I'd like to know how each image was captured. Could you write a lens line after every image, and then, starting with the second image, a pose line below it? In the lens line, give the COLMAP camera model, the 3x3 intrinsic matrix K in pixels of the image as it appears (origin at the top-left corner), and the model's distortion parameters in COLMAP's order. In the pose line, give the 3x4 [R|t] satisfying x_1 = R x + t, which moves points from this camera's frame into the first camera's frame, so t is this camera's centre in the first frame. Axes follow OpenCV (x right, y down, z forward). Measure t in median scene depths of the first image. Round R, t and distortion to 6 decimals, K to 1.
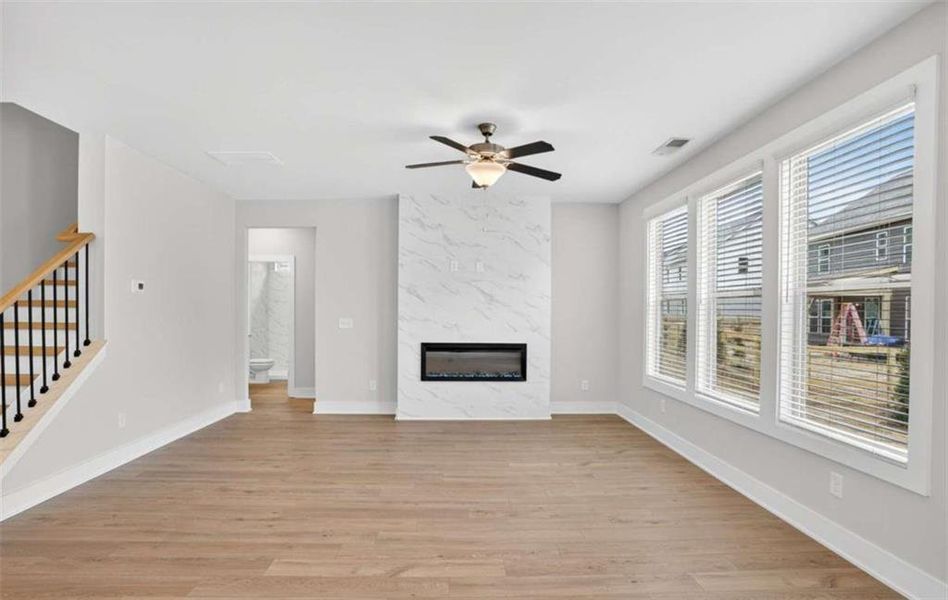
lens RADIAL K [[470.8, 0, 469.2], [0, 470.8, 318.9], [0, 0, 1]] dist [-0.076917, 0.035734]
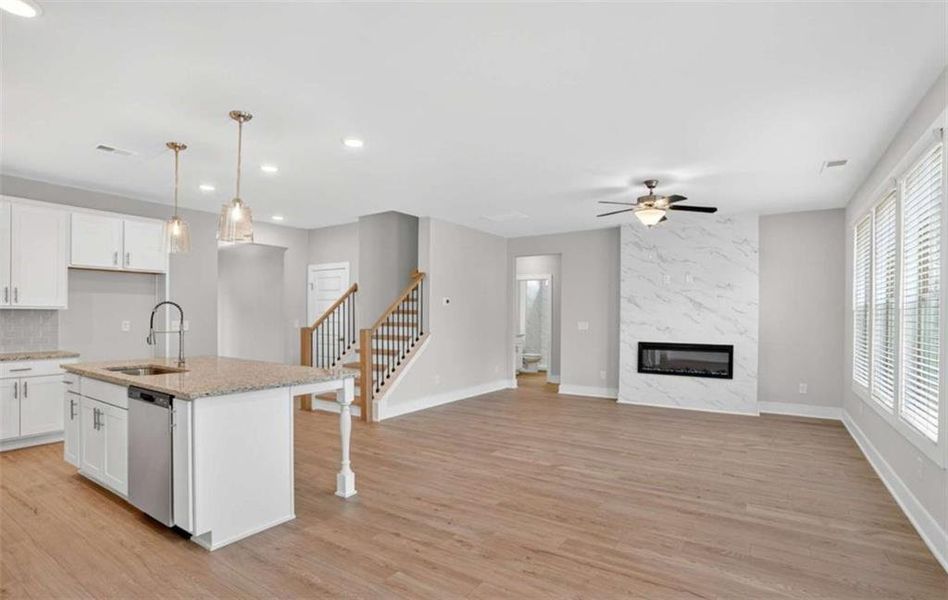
lens RADIAL K [[470.8, 0, 469.2], [0, 470.8, 318.9], [0, 0, 1]] dist [-0.076917, 0.035734]
pose [[0.819794, 0.003037, -0.572650, 0.235740], [-0.009781, 0.999914, -0.008699, 0.004840], [0.572575, 0.012732, 0.819754, -0.261215]]
